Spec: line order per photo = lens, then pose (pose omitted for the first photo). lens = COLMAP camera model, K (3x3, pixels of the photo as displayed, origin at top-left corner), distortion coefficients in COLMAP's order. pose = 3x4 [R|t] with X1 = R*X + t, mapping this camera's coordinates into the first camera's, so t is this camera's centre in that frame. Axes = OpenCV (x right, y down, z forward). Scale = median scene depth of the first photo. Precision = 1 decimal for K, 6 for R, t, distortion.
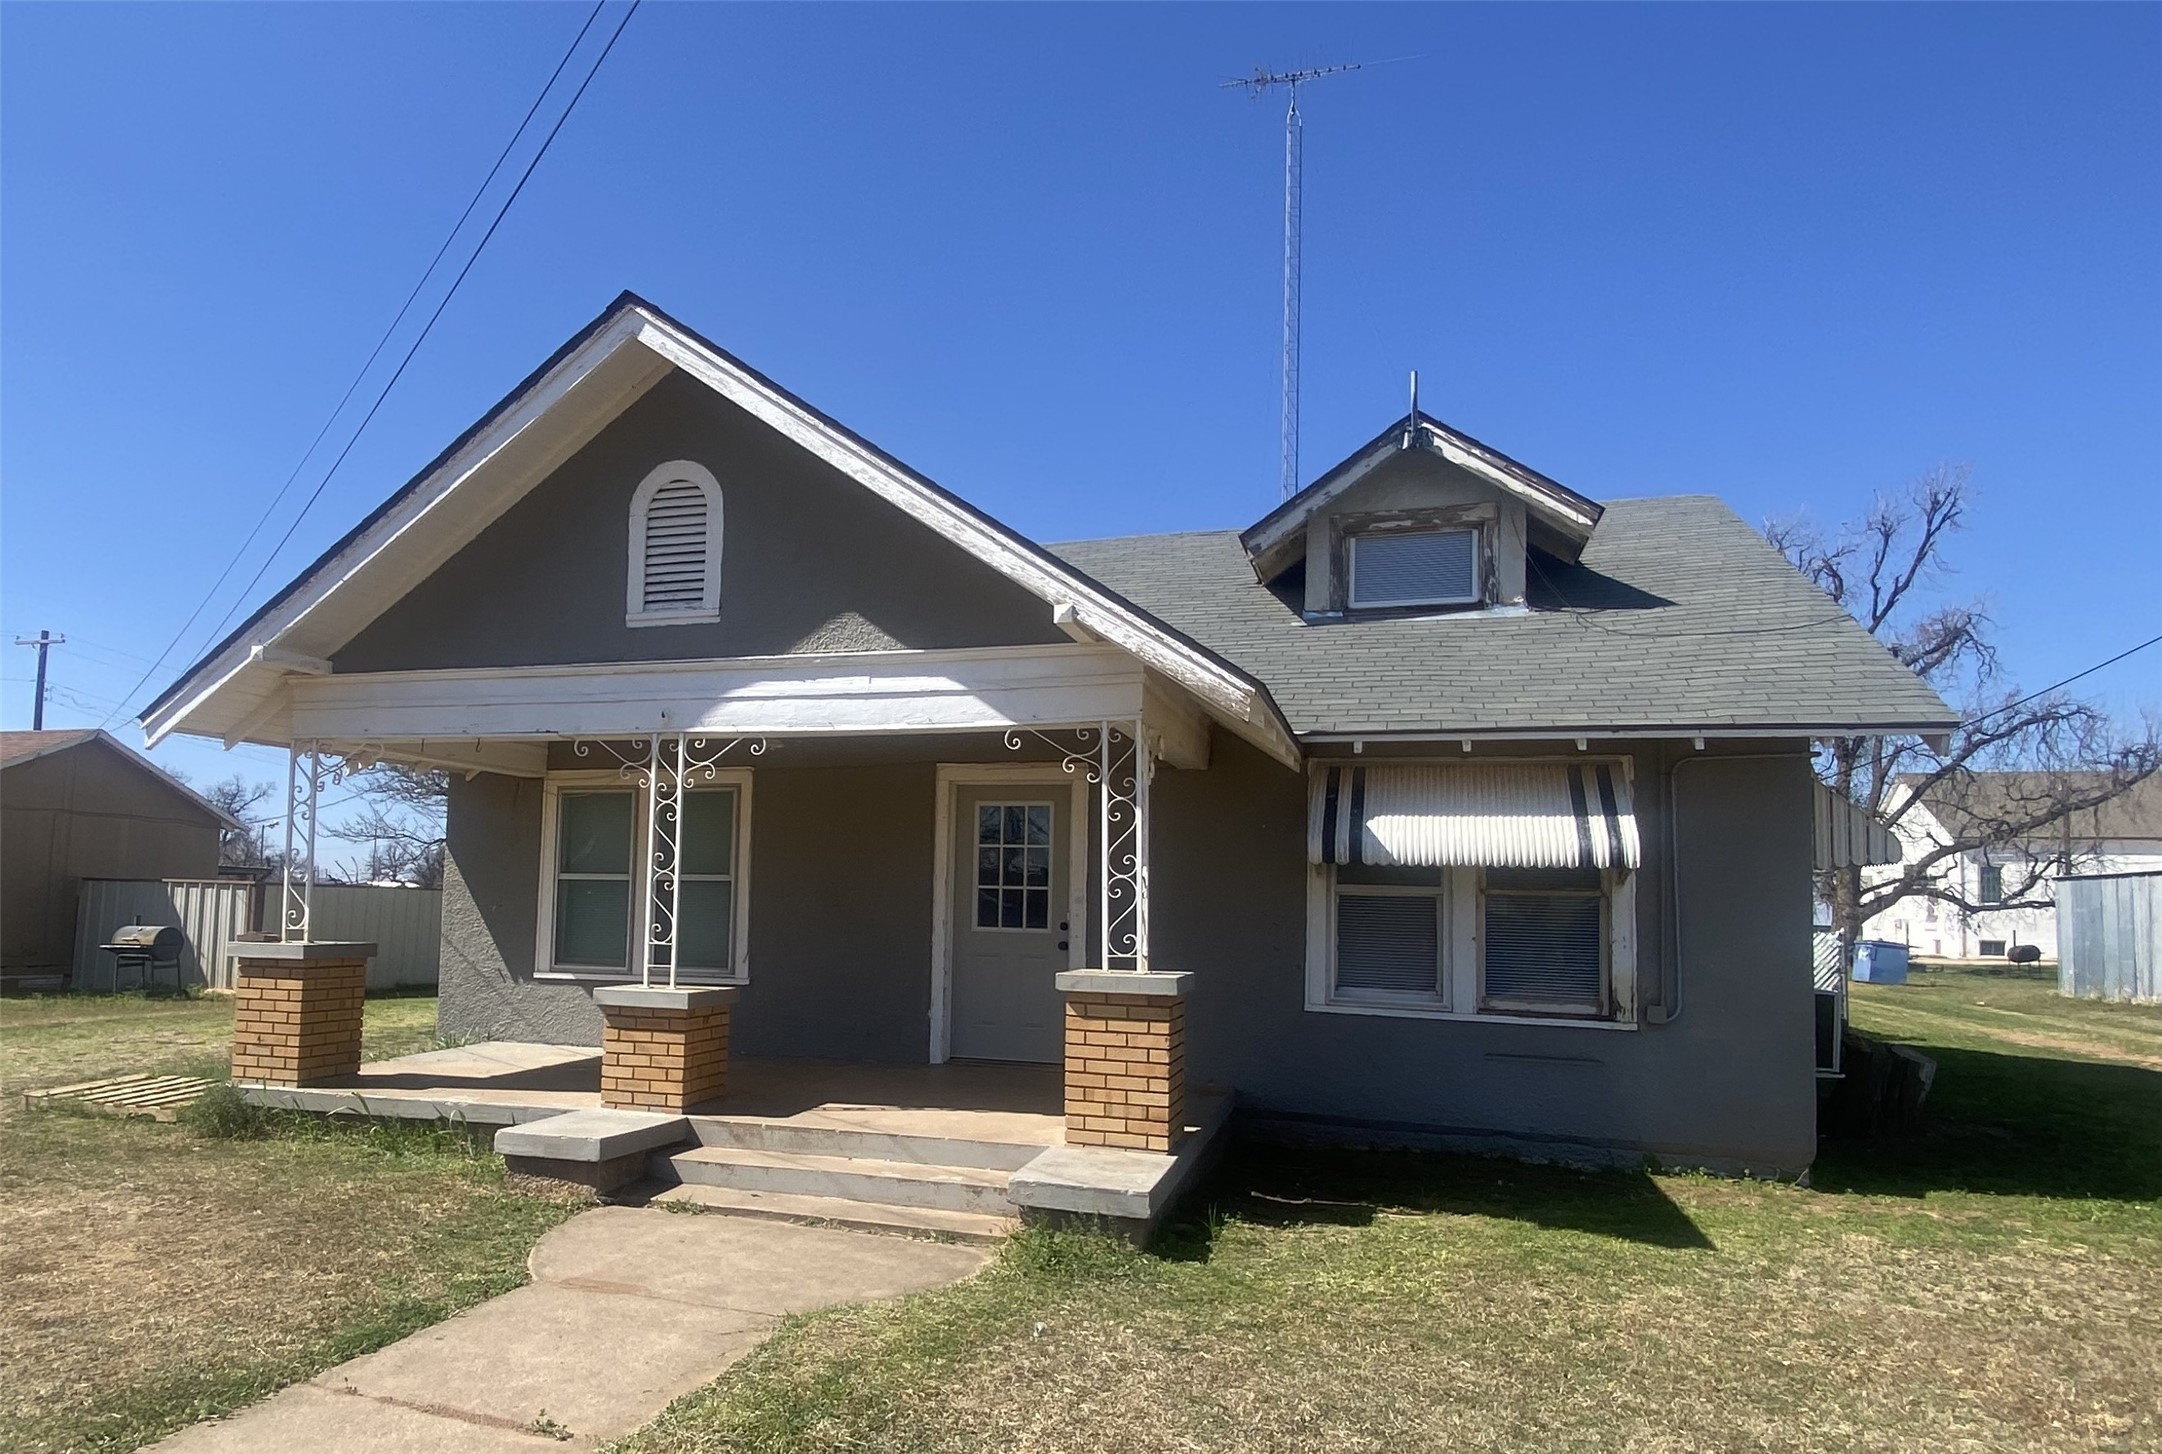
lens RADIAL K [[1062.3, 0, 1083.5], [0, 1062.3, 812.7], [0, 0, 1]] dist [0.012775, 0.000038]
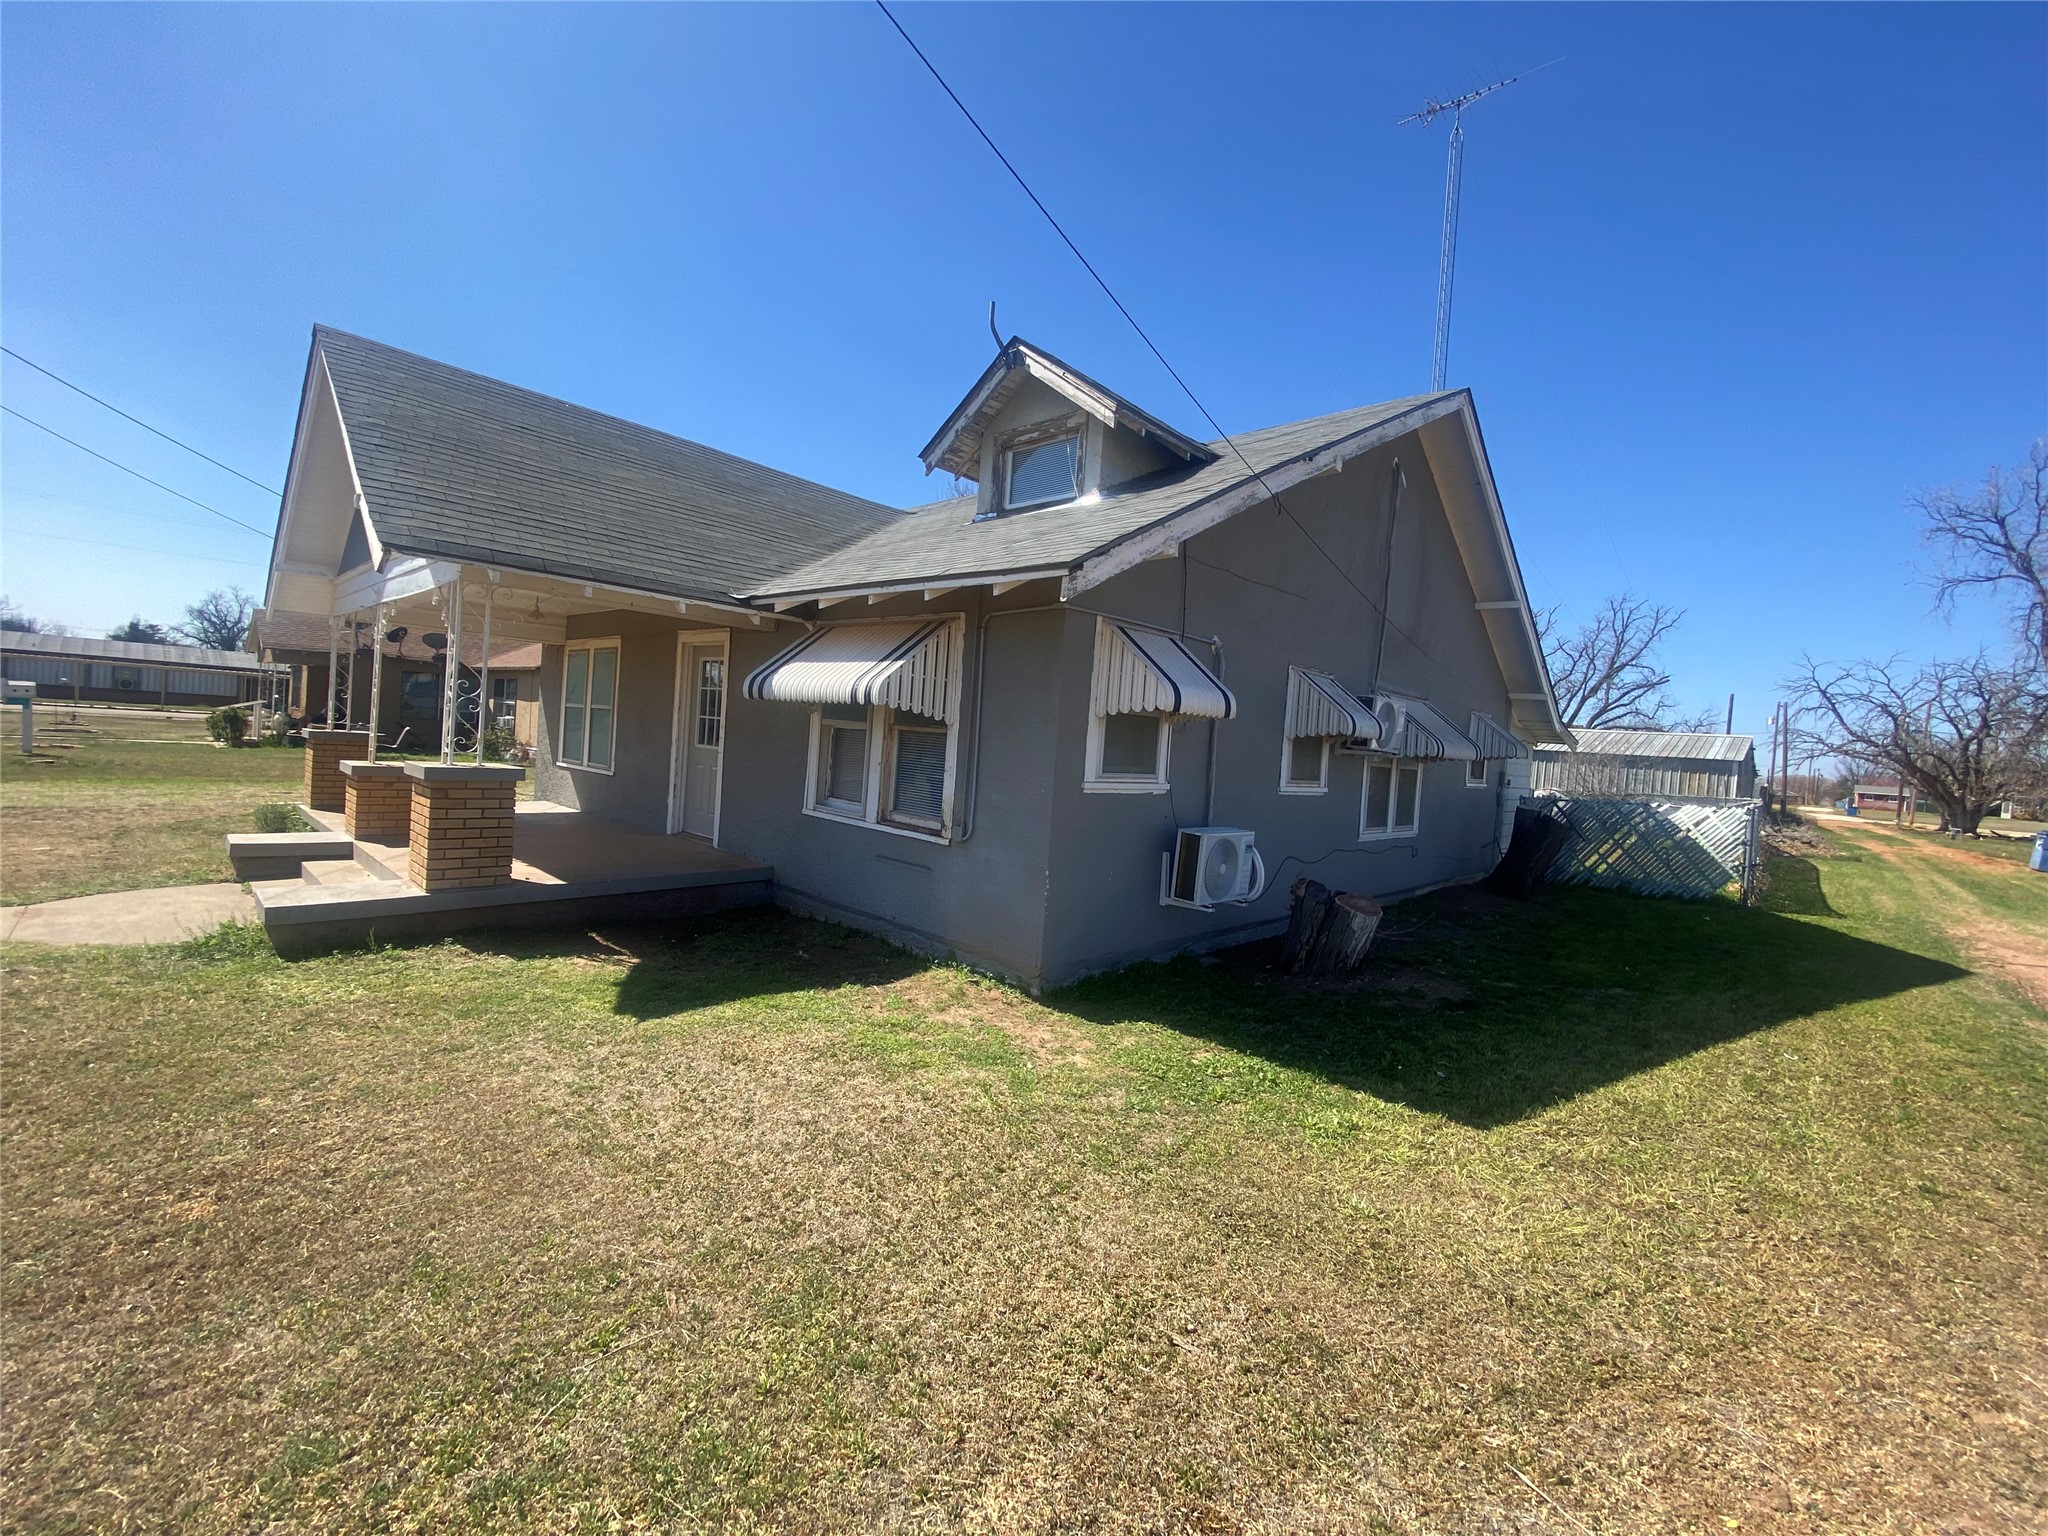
lens RADIAL K [[826.3, 0, 1024.0], [0, 826.3, 768.0], [0, 0, 1]] dist [-0.018423, -0.000026]
pose [[0.883630, 0.062069, -0.464053, 0.960561], [-0.035123, 0.997168, 0.066497, 0.050466], [0.466867, -0.042460, 0.883308, 0.214176]]
